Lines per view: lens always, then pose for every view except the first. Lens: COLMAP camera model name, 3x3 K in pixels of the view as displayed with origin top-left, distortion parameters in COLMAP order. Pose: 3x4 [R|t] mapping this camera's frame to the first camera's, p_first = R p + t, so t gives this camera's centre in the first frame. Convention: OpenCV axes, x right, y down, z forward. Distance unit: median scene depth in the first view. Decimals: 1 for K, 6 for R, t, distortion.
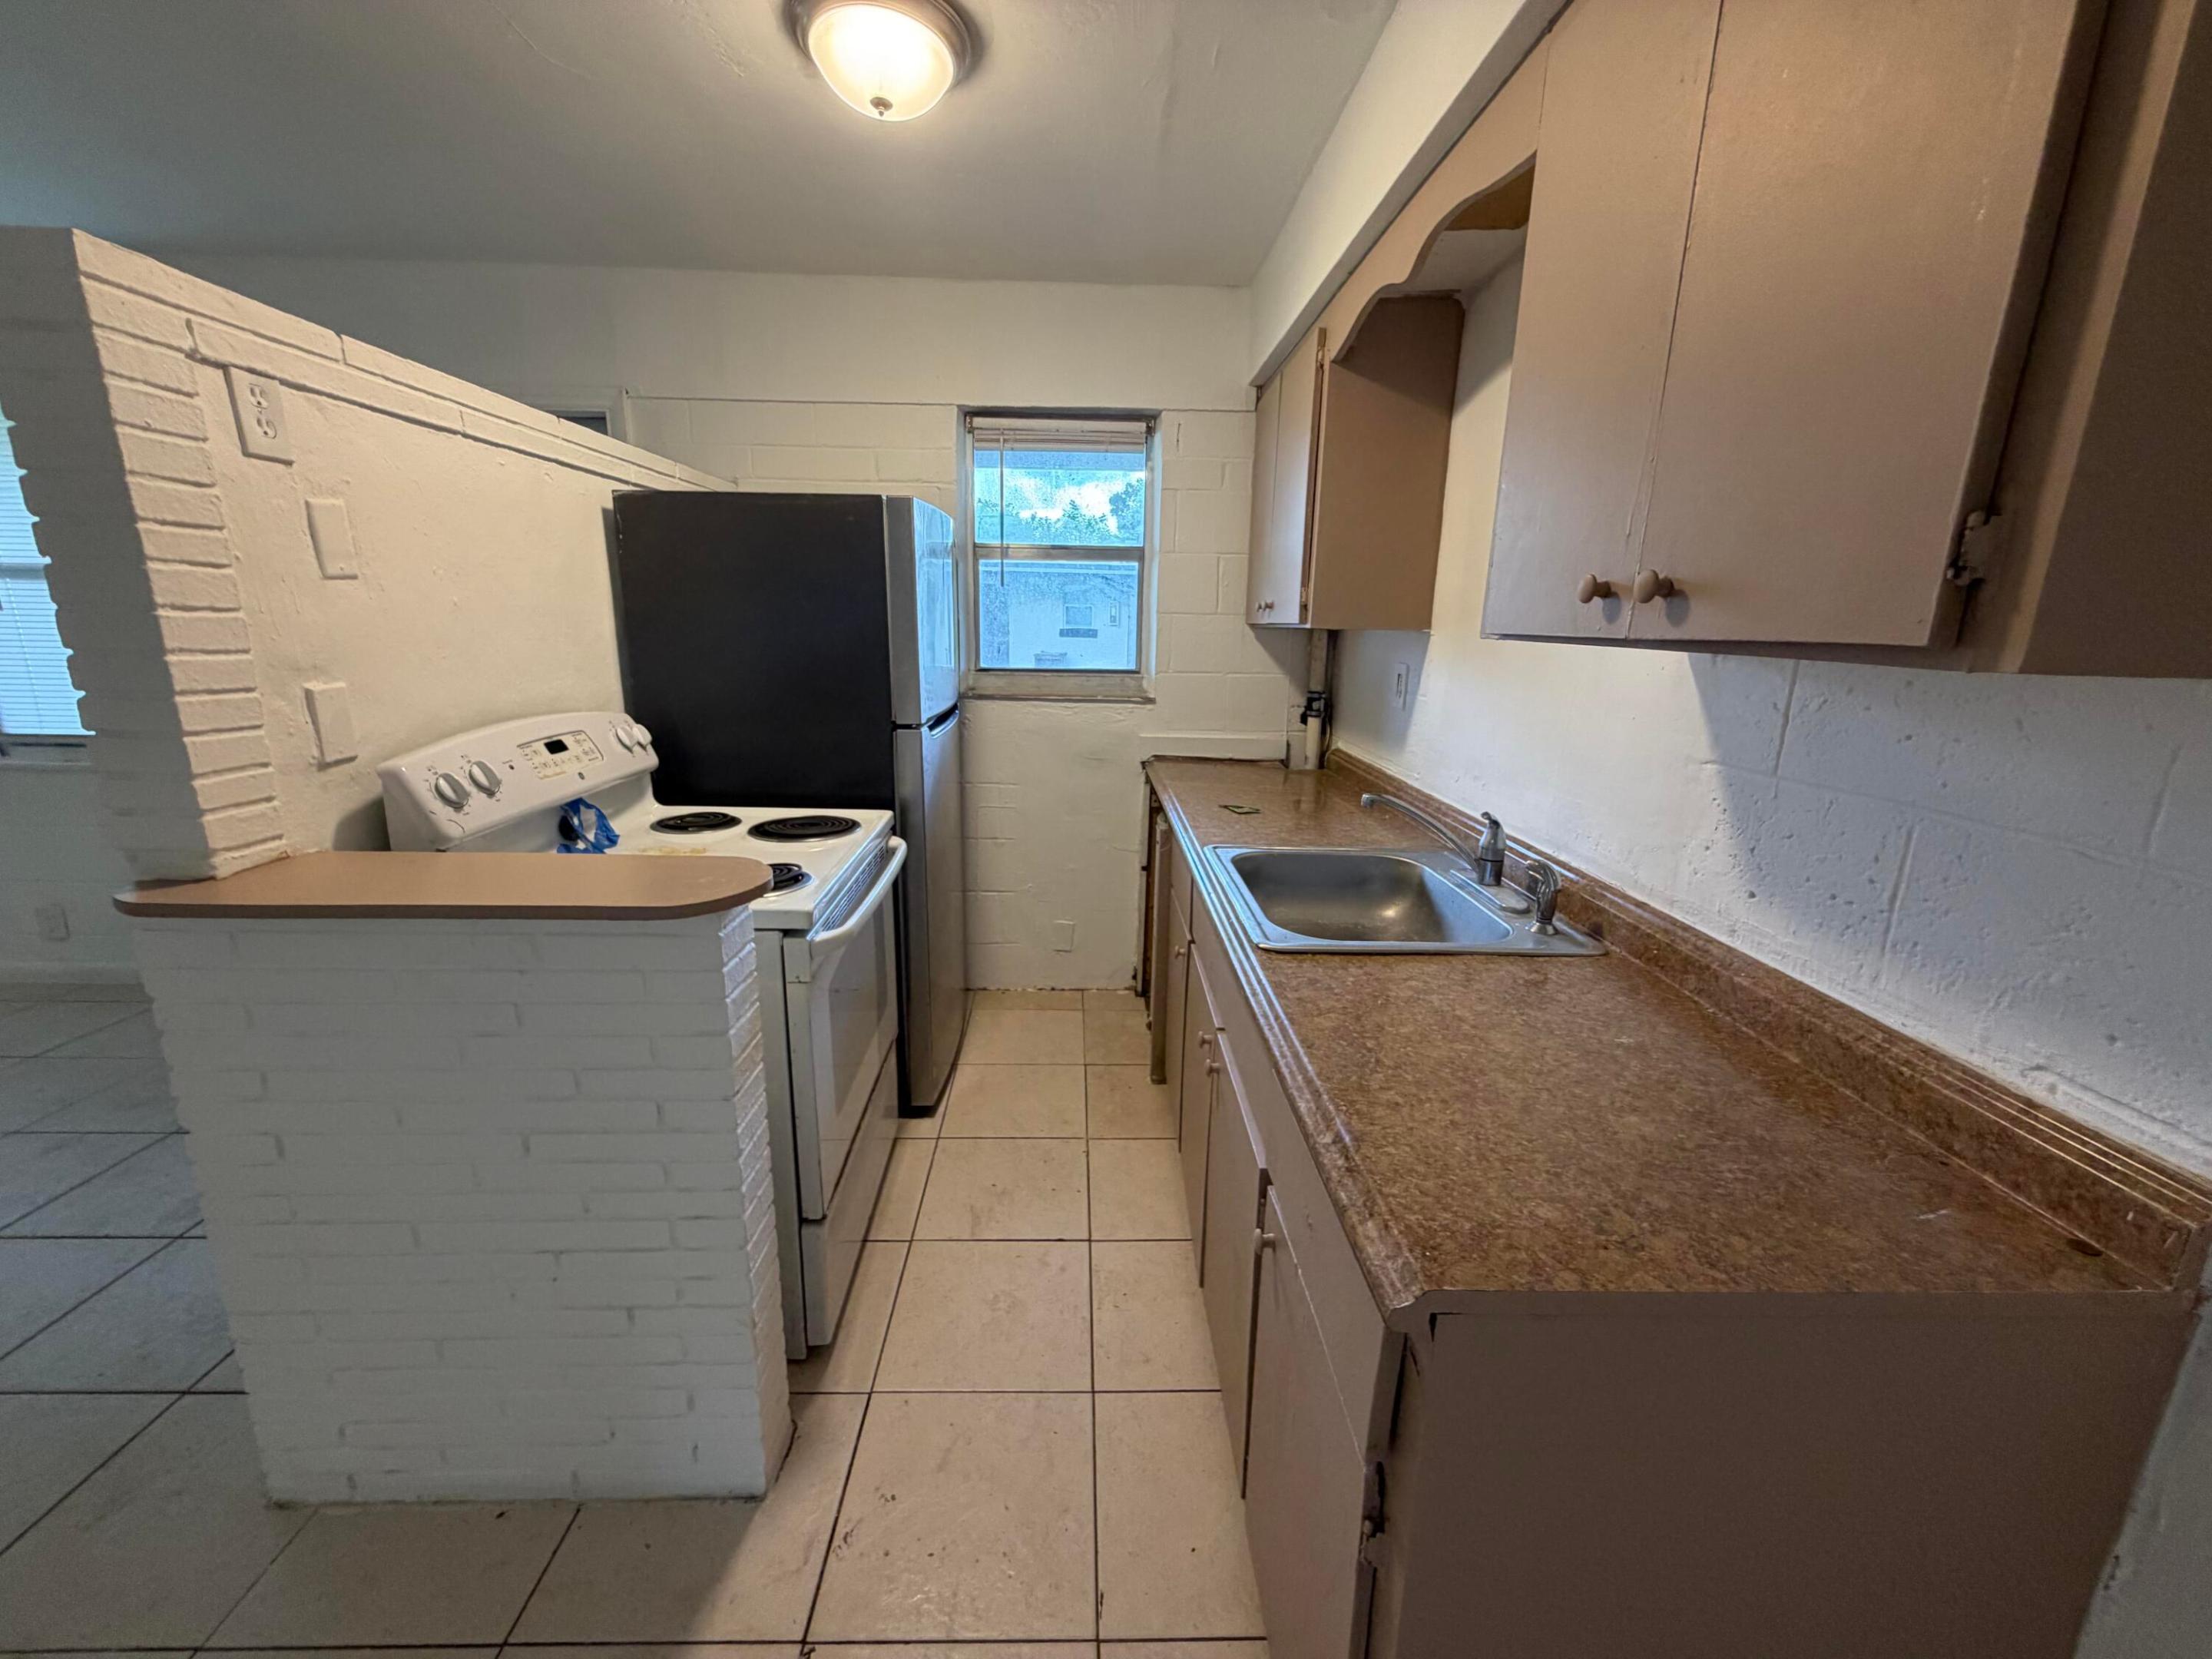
lens RADIAL K [[882.7, 0, 1098.8], [0, 882.7, 827.0], [0, 0, 1]] dist [0.001040, 0.000032]
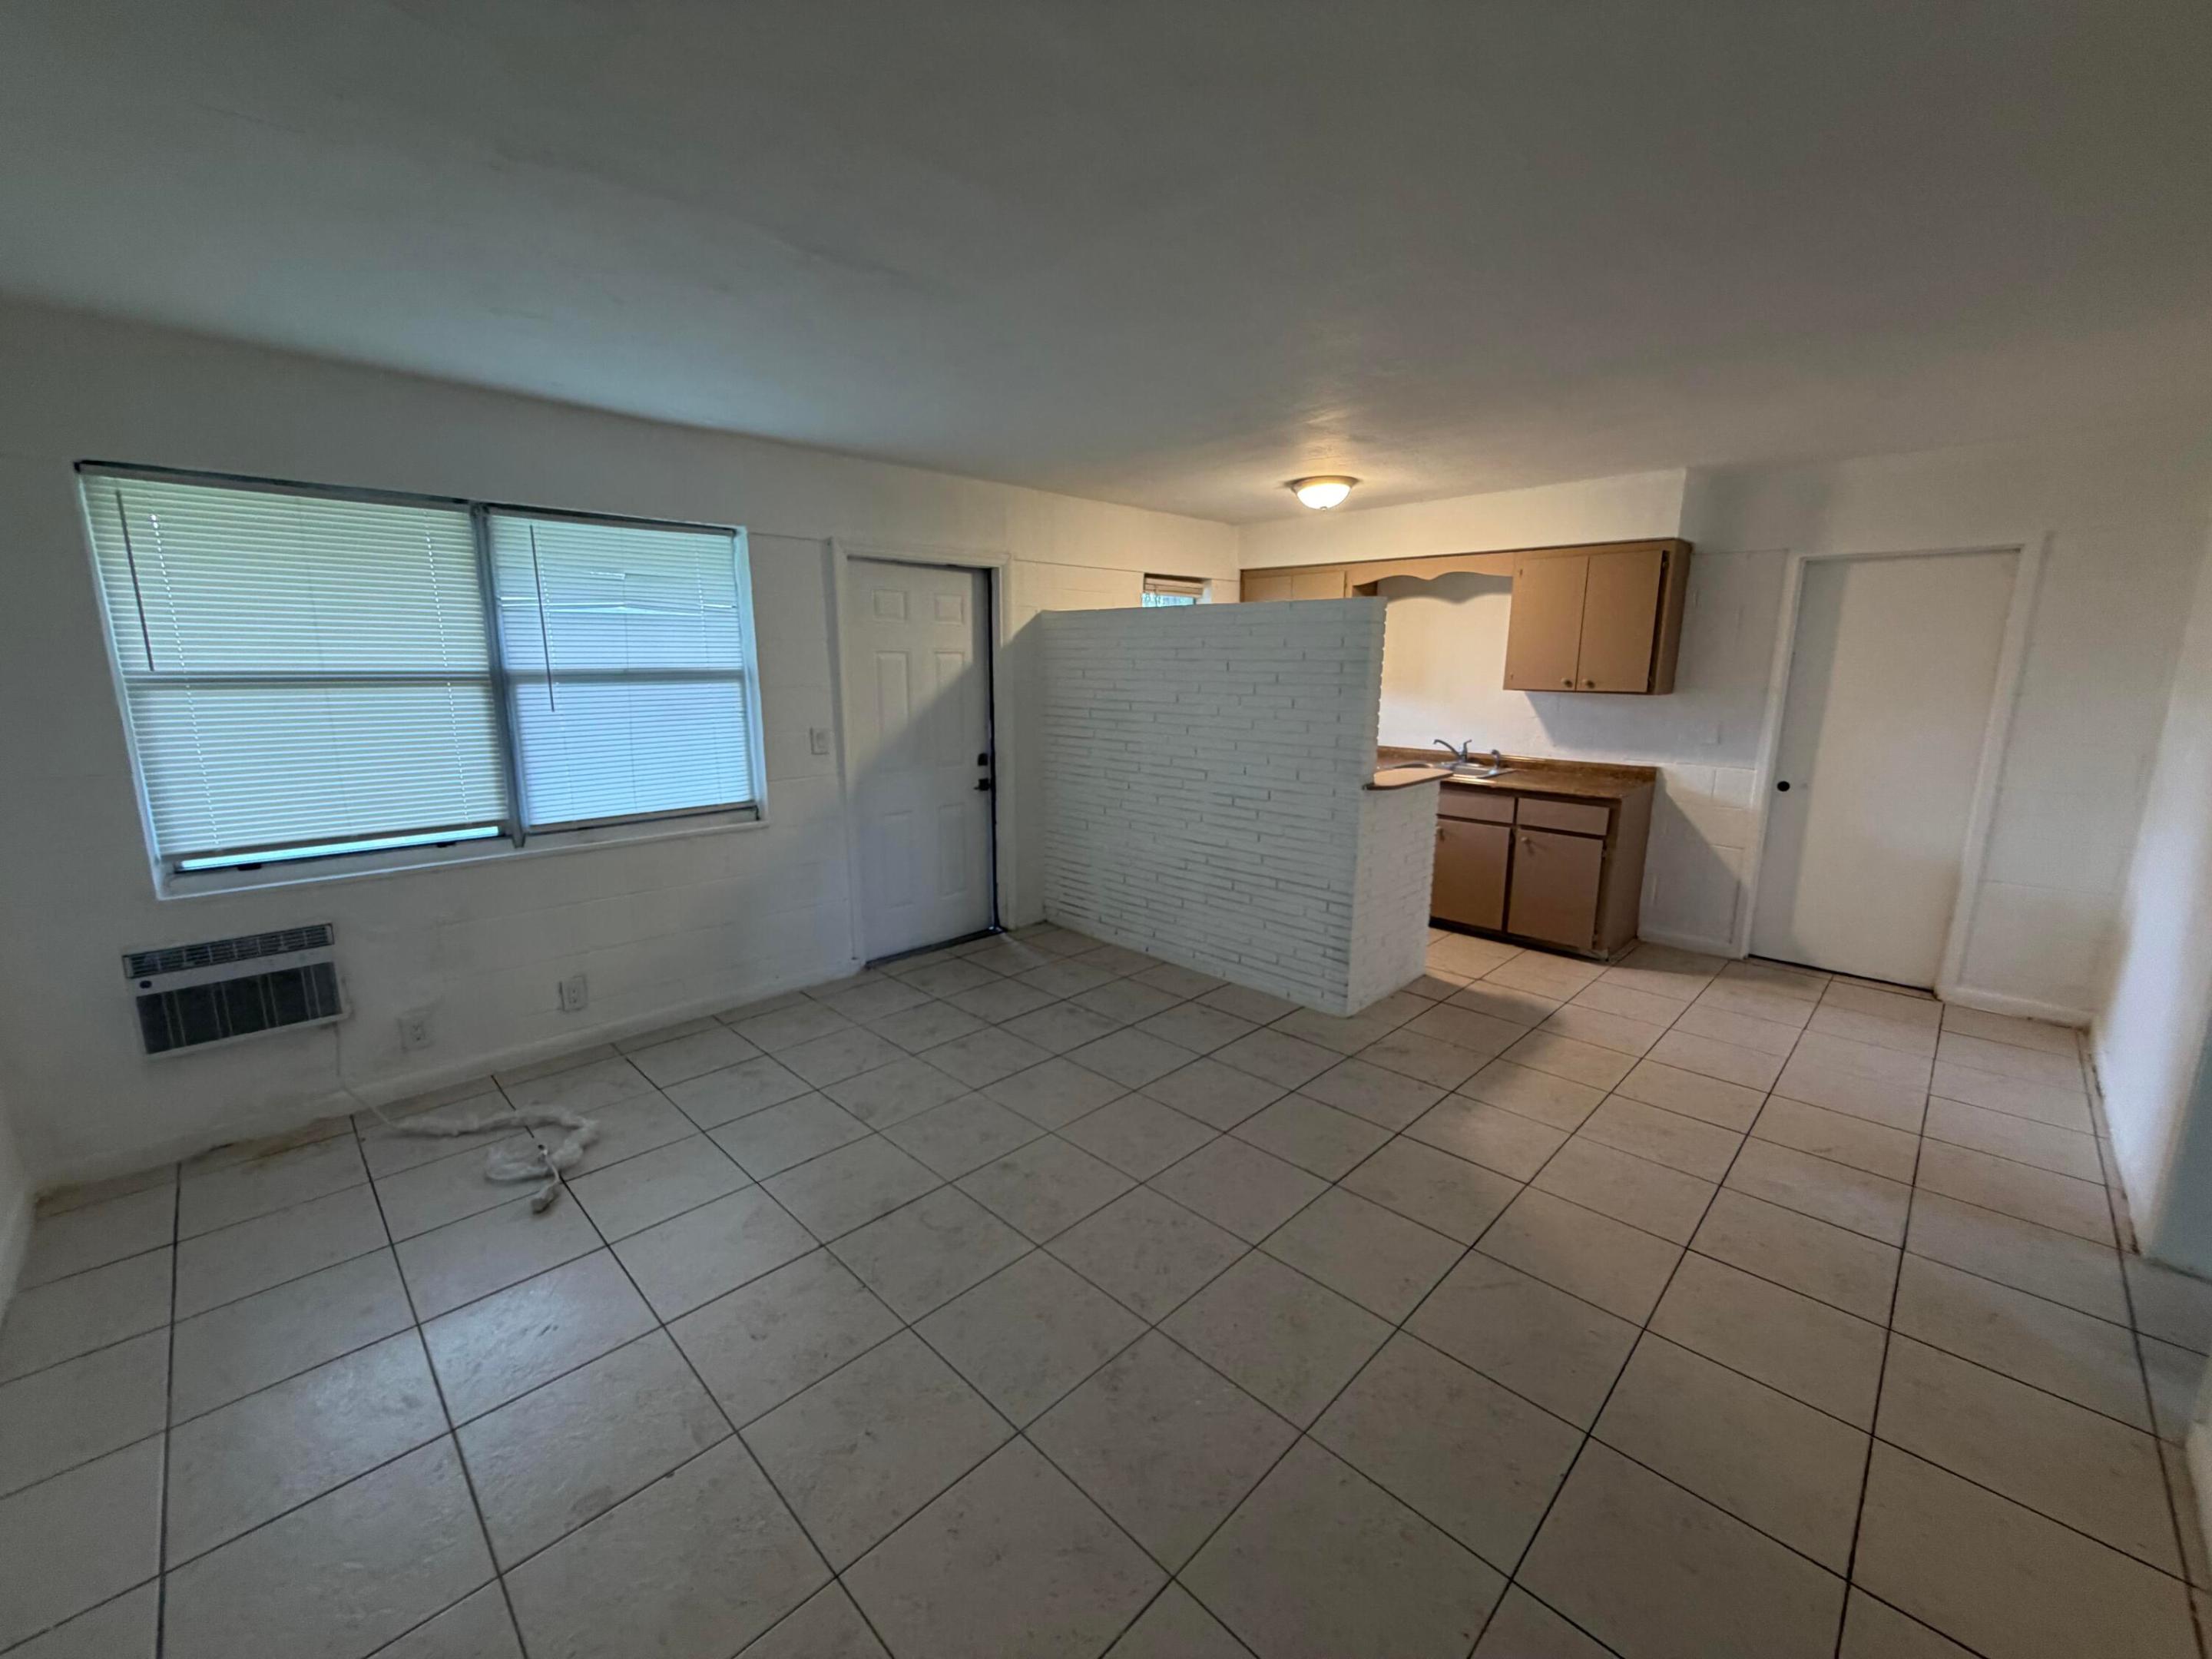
lens RADIAL K [[882.7, 0, 1098.8], [0, 882.7, 827.0], [0, 0, 1]] dist [0.001040, 0.000032]
pose [[0.725057, -0.146694, 0.672884, -3.545102], [0.167596, 0.985262, 0.034205, -0.052492], [-0.667985, 0.087973, 0.738956, -0.623554]]
